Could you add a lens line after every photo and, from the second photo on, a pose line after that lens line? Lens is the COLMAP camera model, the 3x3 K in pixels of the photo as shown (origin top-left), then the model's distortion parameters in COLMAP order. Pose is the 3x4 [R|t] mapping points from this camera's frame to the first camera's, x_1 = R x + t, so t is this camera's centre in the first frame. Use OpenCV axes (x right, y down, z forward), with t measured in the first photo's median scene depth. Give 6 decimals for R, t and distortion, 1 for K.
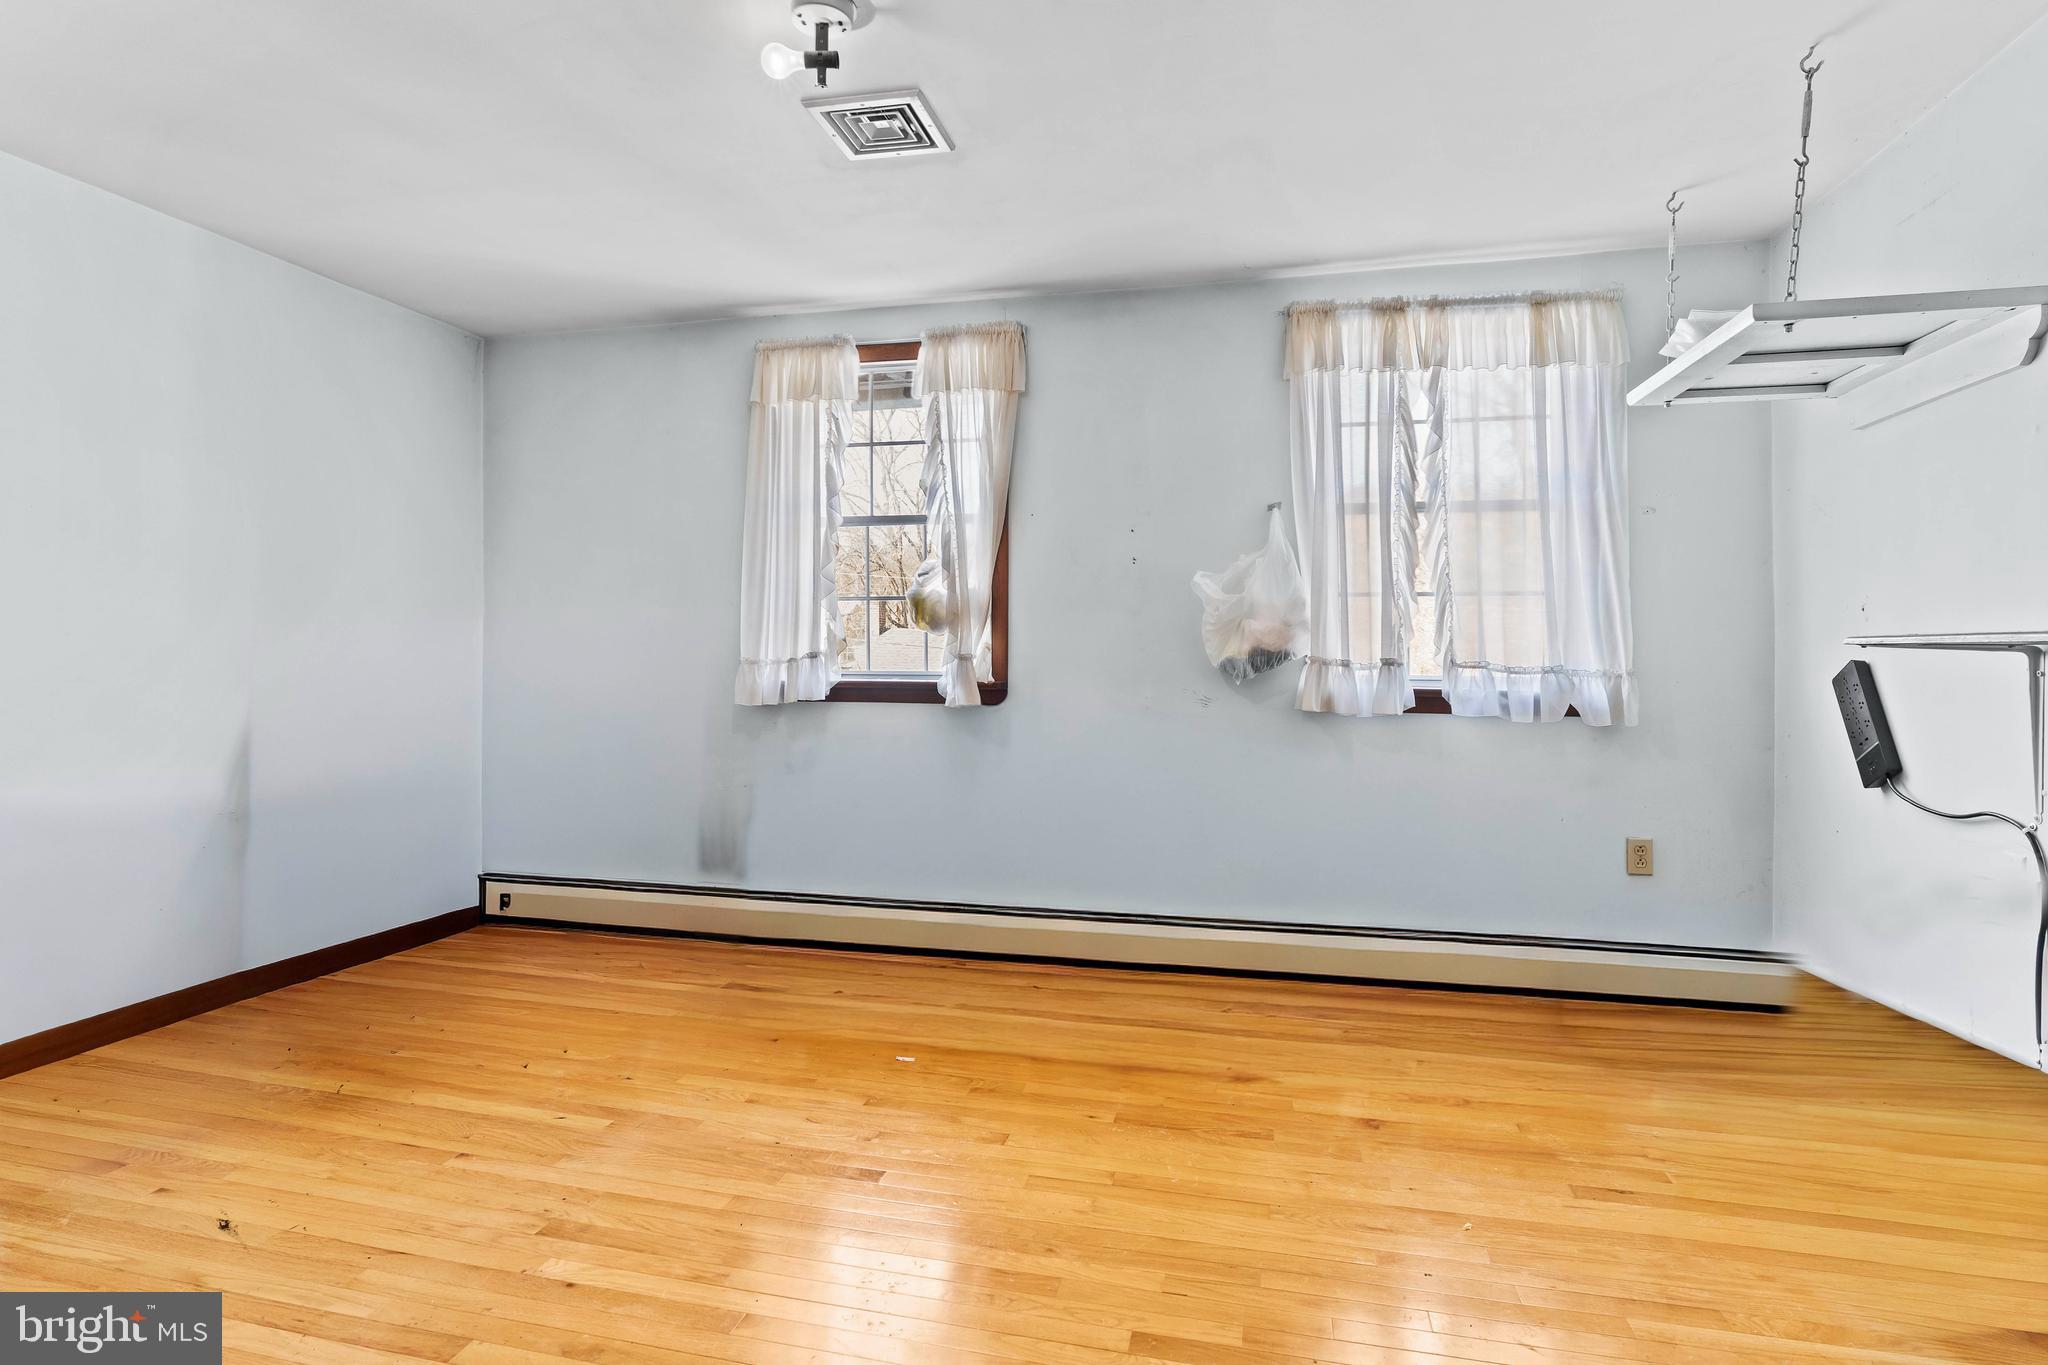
lens RADIAL K [[1058.6, 0, 1017.2], [0, 1058.6, 685.9], [0, 0, 1]] dist [-0.003428, 0.000567]
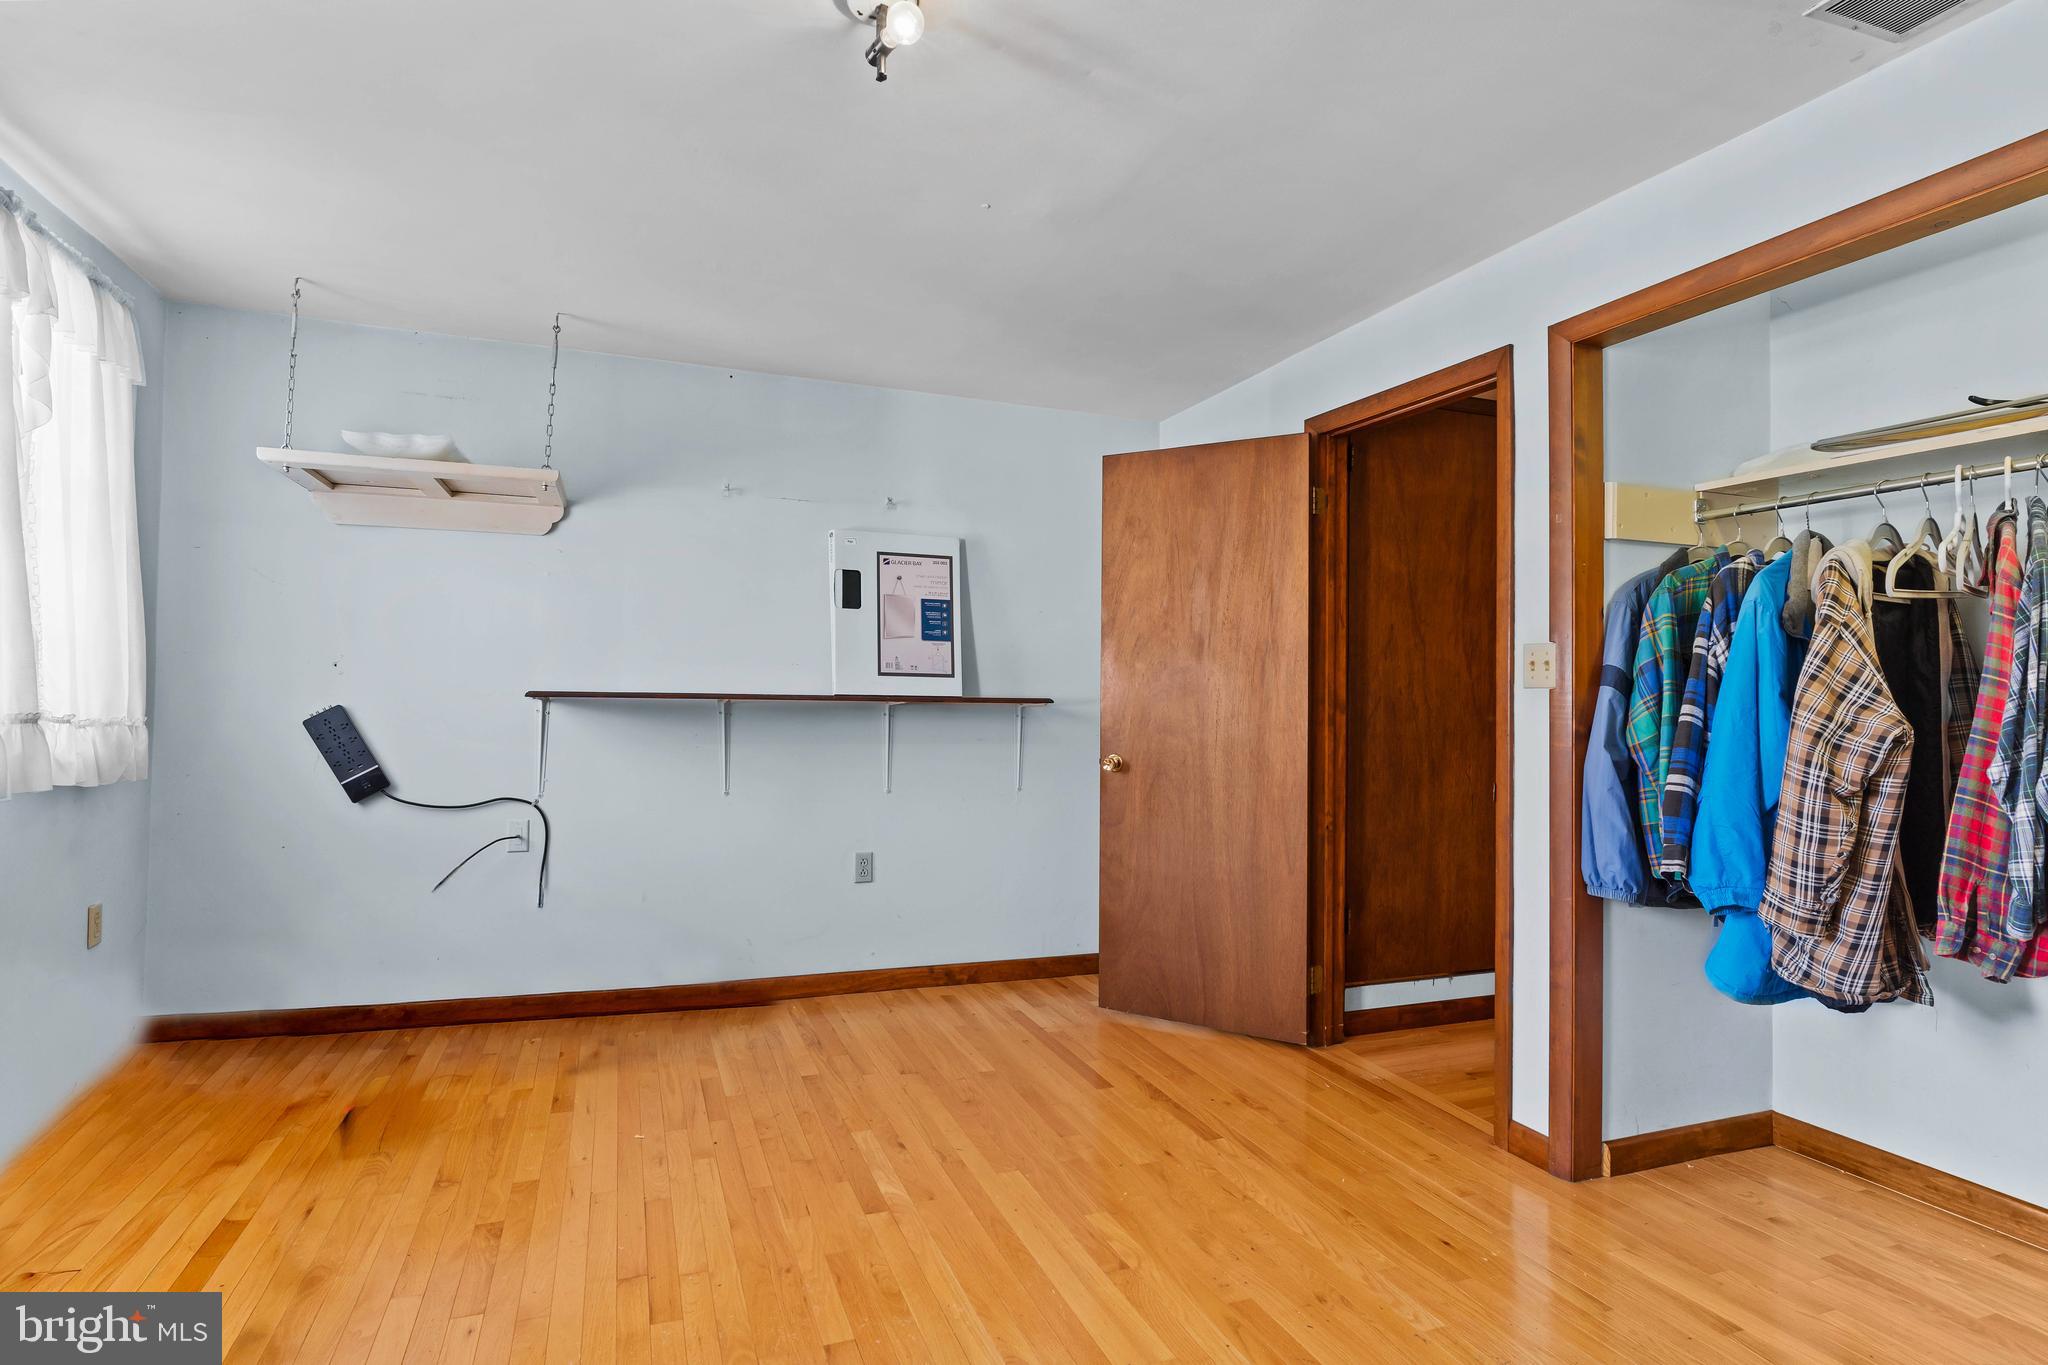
lens RADIAL K [[1058.6, 0, 1017.2], [0, 1058.6, 685.9], [0, 0, 1]] dist [-0.003428, 0.000567]
pose [[-0.556640, -0.002407, 0.830750, -0.757822], [0.019031, 0.999696, 0.015648, -0.054868], [-0.830536, 0.024520, -0.556425, 1.066612]]
